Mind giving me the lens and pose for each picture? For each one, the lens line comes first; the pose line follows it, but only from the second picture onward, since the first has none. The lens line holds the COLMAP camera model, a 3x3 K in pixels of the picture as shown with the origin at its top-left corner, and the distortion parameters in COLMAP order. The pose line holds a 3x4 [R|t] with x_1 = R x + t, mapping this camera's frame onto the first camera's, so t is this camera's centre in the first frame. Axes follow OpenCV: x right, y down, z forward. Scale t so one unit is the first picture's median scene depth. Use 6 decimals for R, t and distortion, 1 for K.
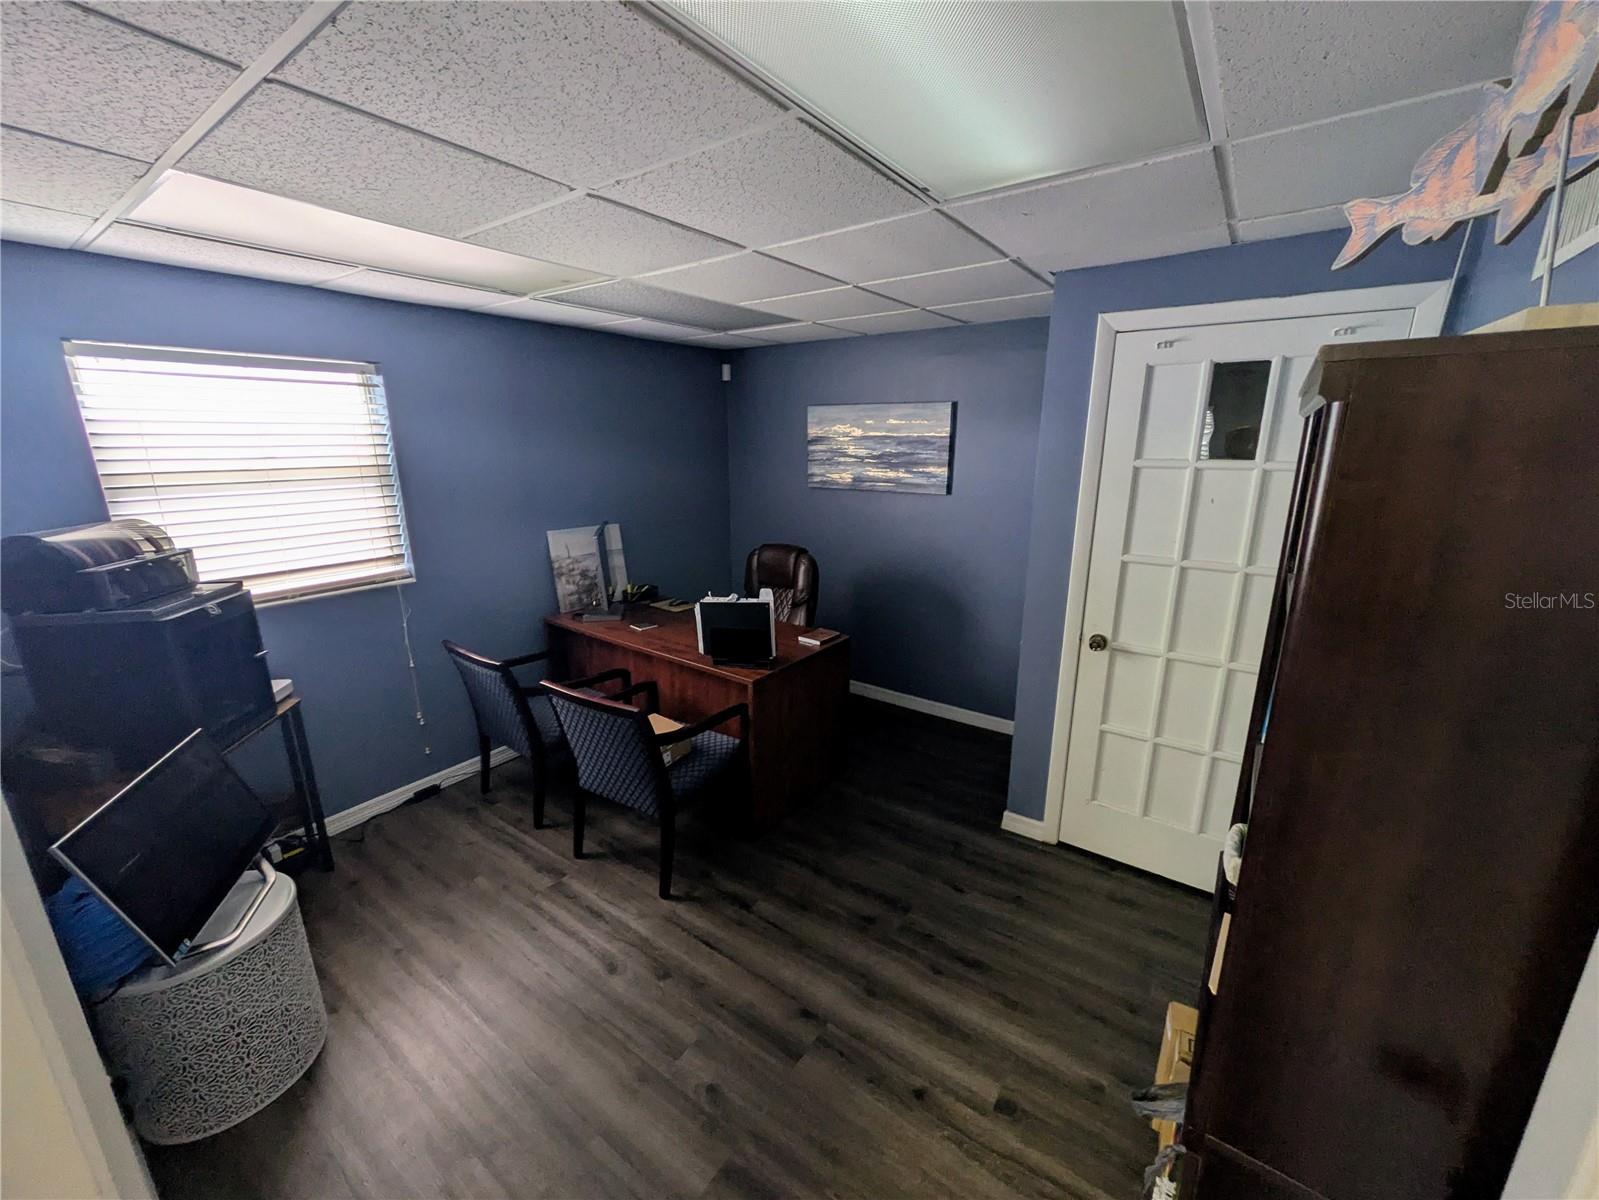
lens RADIAL K [[642.9, 0, 792.7], [0, 642.9, 609.0], [0, 0, 1]] dist [-0.000835, -0.000014]
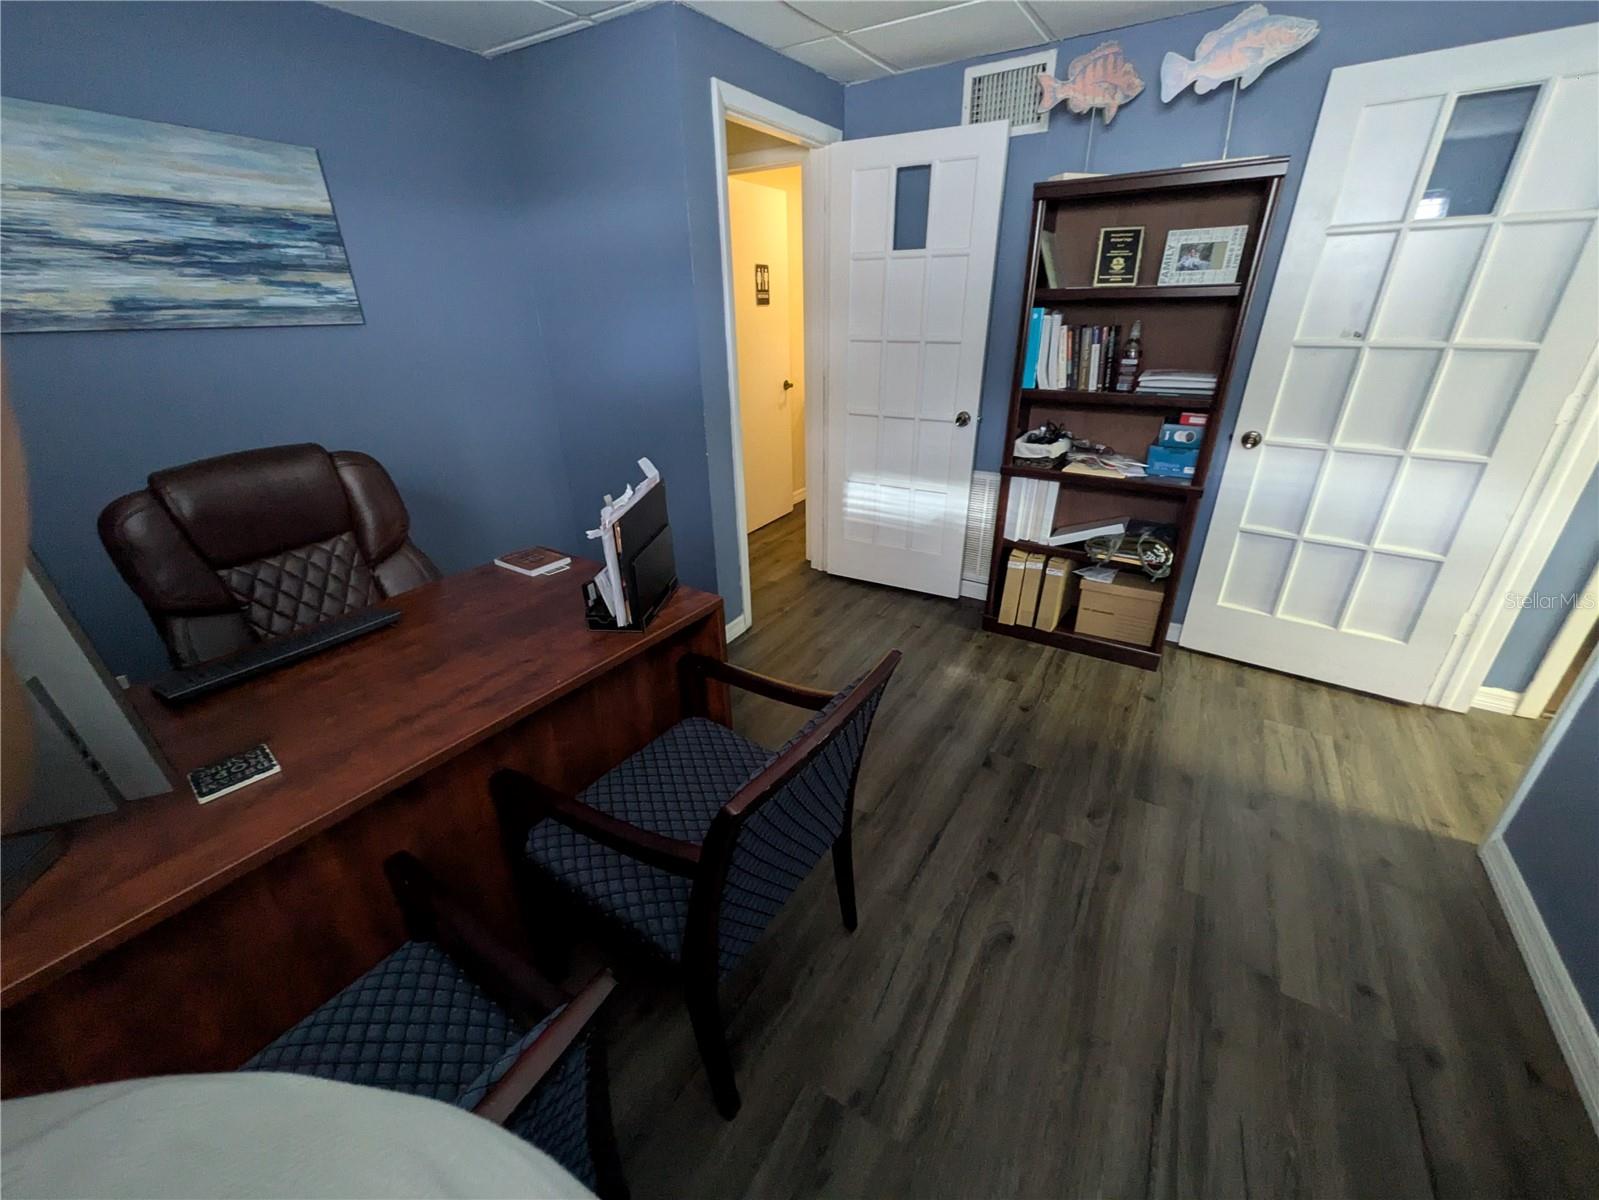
lens RADIAL K [[639.1, 0, 799.5], [0, 639.1, 600.0], [0, 0, 1]] dist [0.016747, -0.000072]
pose [[-0.074662, -0.415553, 0.906499, -0.534826], [0.277531, 0.864463, 0.419141, -0.107556], [-0.957811, 0.282876, 0.050787, 0.748043]]
